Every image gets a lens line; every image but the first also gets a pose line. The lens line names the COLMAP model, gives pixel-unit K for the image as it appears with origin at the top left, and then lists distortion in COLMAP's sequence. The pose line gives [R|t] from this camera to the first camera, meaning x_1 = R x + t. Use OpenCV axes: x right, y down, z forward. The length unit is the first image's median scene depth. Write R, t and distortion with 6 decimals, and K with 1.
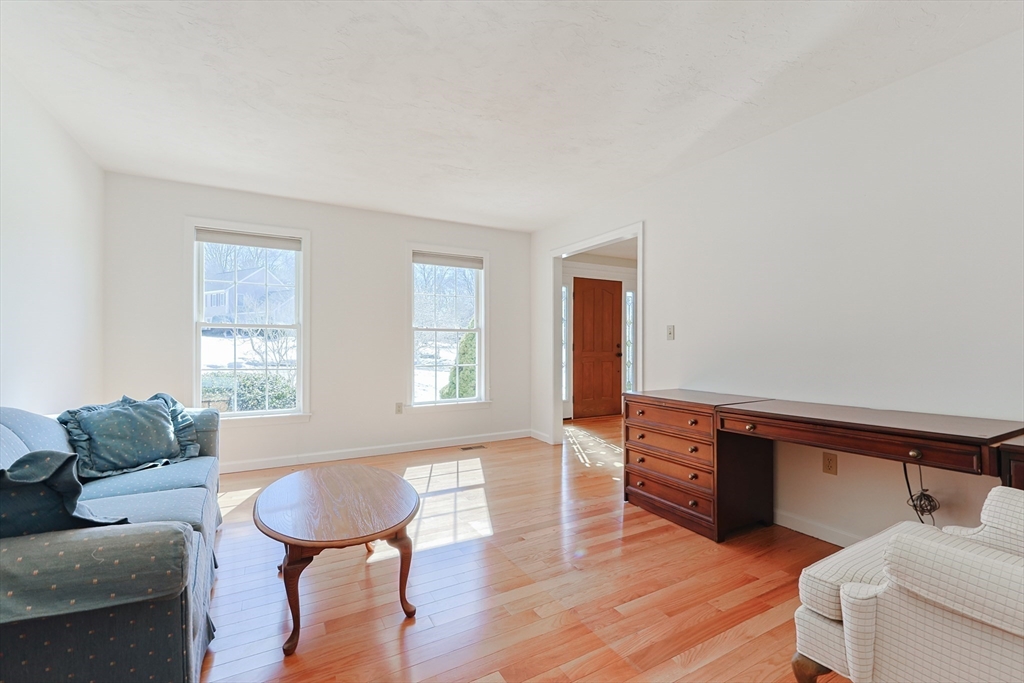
lens RADIAL K [[433.9, 0, 511.1], [0, 433.9, 345.8], [0, 0, 1]] dist [0.000355, 0.000096]
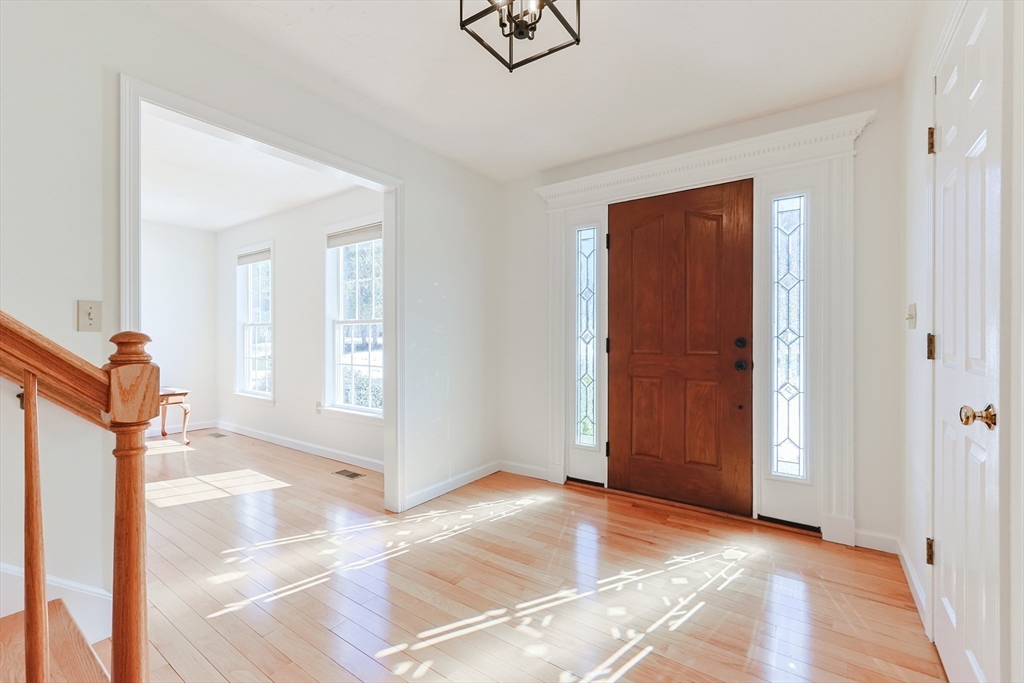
lens RADIAL K [[432.6, 0, 513.4], [0, 432.6, 337.5], [0, 0, 1]] dist [0.001342, -0.000005]
pose [[0.449971, 0.001073, -0.893043, 0.949433], [0.000599, 0.999999, 0.001503, -0.009843], [0.893043, -0.001212, 0.449969, 1.192191]]
